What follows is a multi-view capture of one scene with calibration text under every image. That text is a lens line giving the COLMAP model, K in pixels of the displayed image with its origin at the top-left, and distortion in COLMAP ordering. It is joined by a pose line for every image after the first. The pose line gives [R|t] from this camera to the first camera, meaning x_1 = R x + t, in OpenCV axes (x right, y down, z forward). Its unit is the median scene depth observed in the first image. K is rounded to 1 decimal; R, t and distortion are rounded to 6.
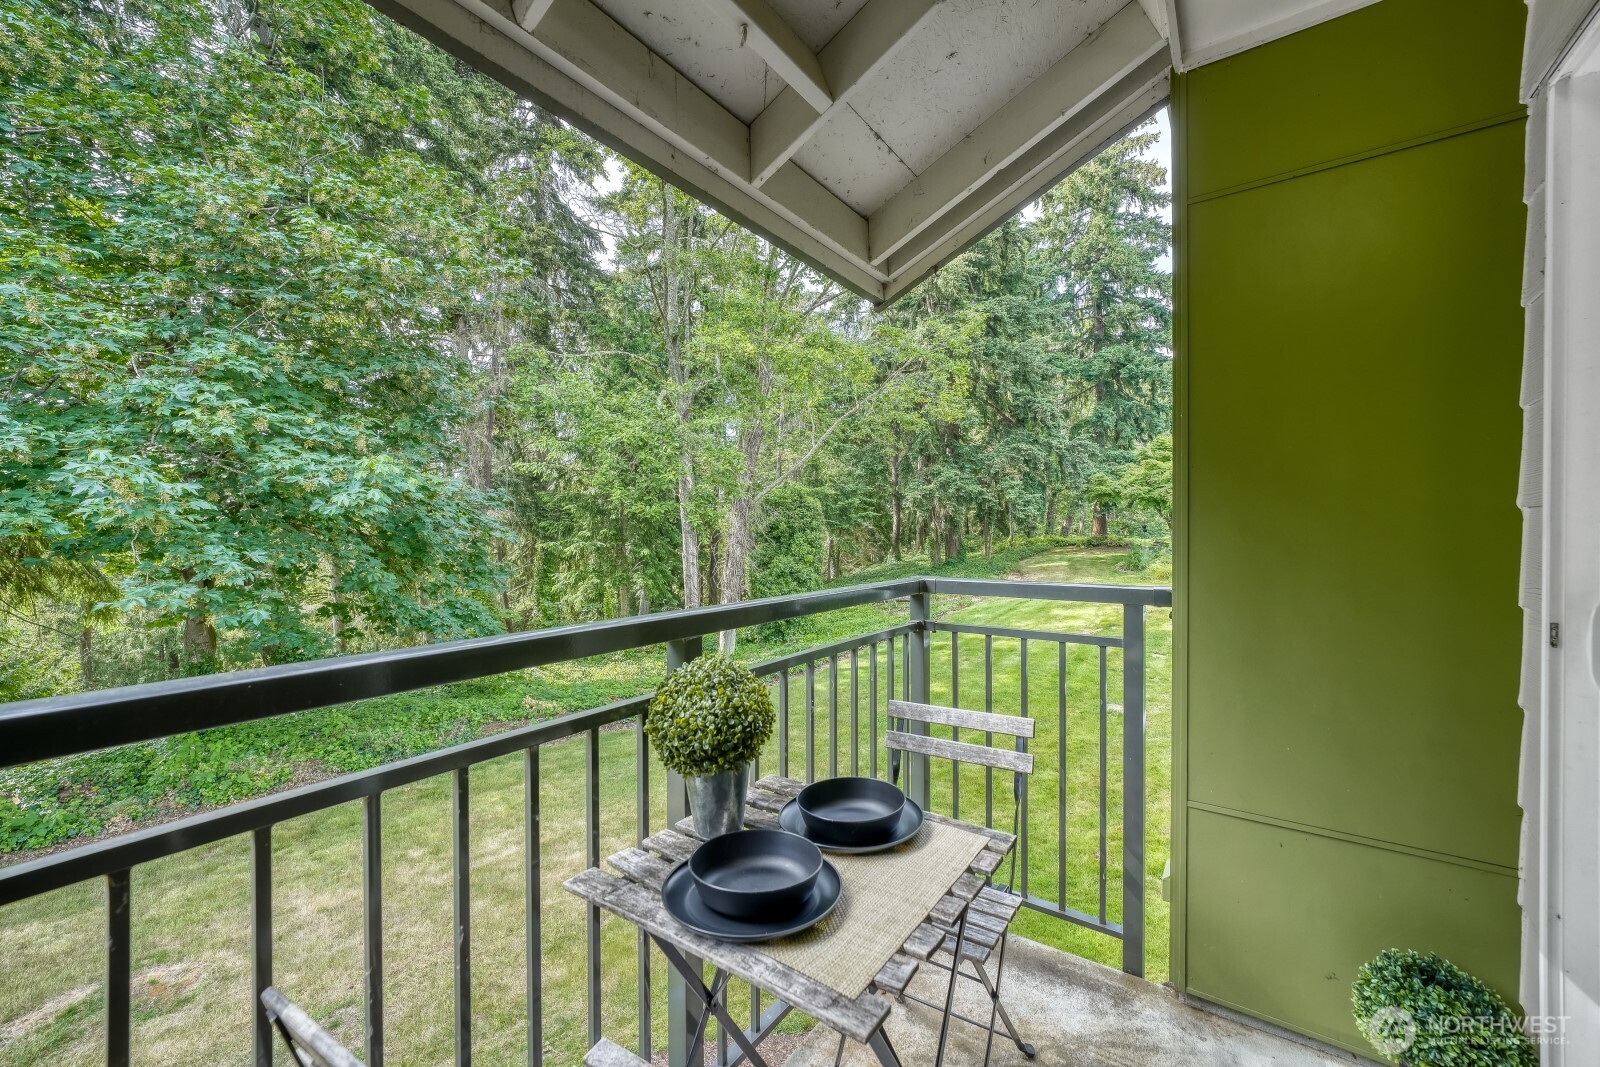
lens RADIAL K [[644.2, 0, 805.8], [0, 644.2, 513.3], [0, 0, 1]] dist [-0.002201, -0.000045]
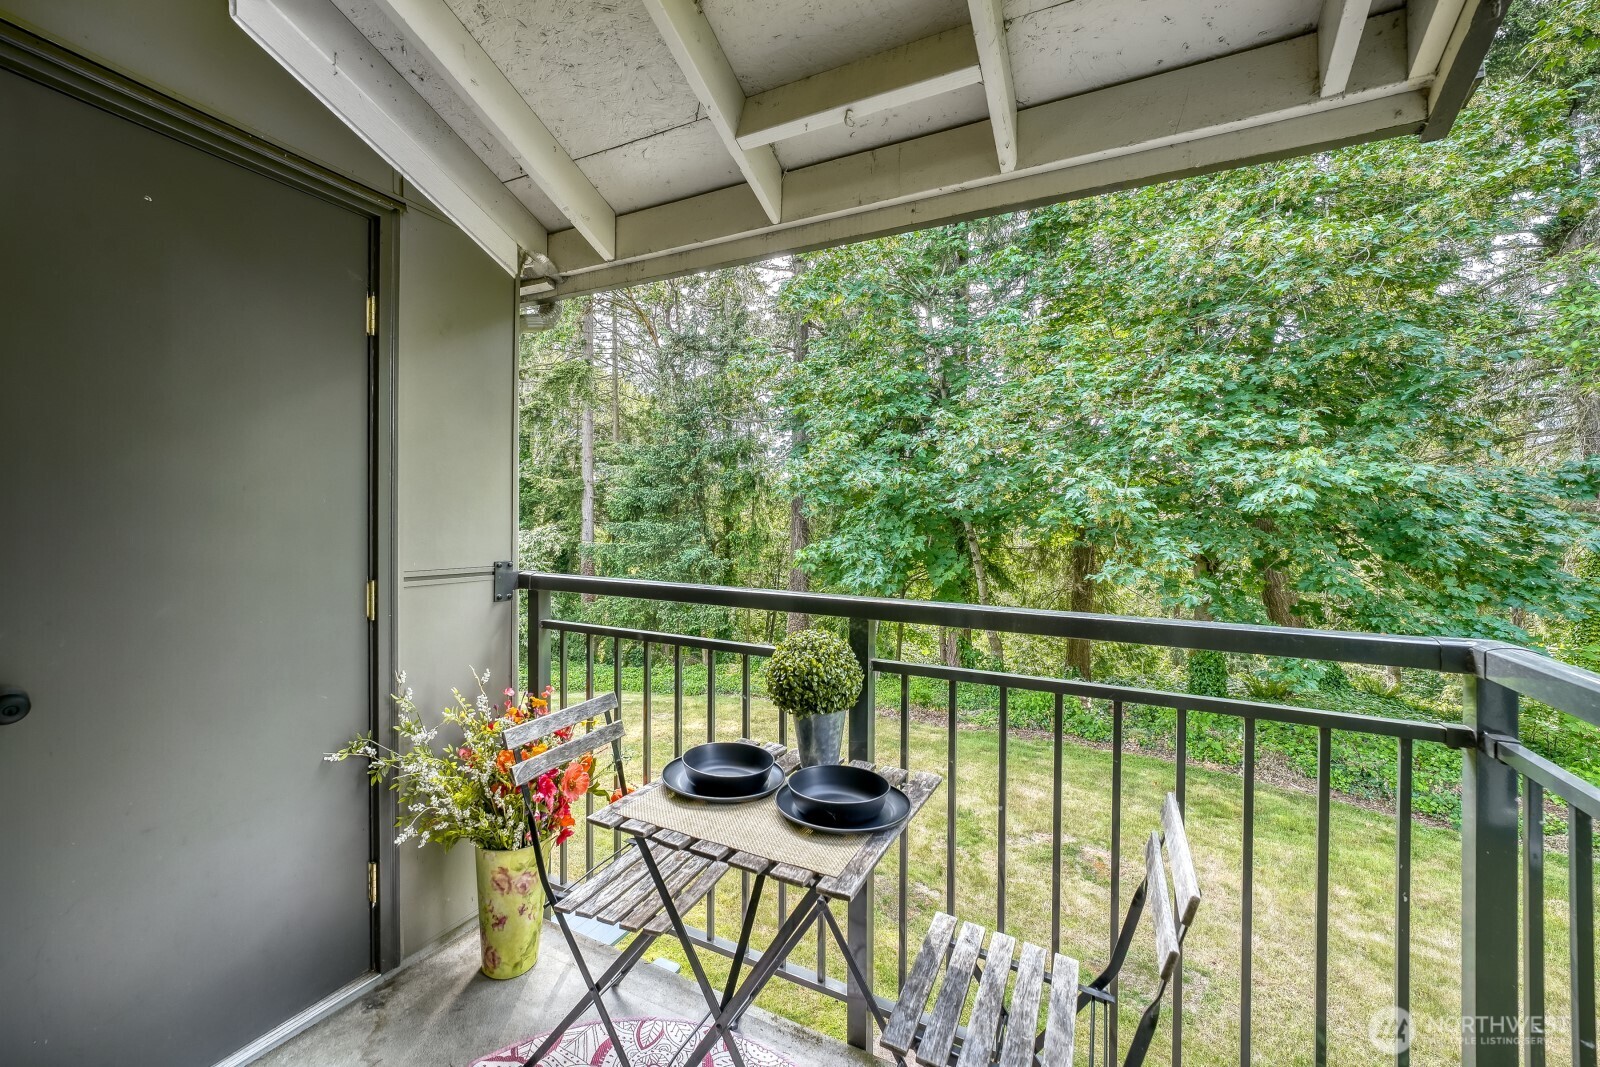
lens RADIAL K [[637.8, 0, 779.9], [0, 637.8, 503.1], [0, 0, 1]] dist [-0.001481, -0.000027]
pose [[0.137187, -0.019399, -0.990355, 0.158326], [0.010984, 0.999777, -0.018062, -0.000916], [0.990484, -0.008401, 0.137370, 0.106086]]
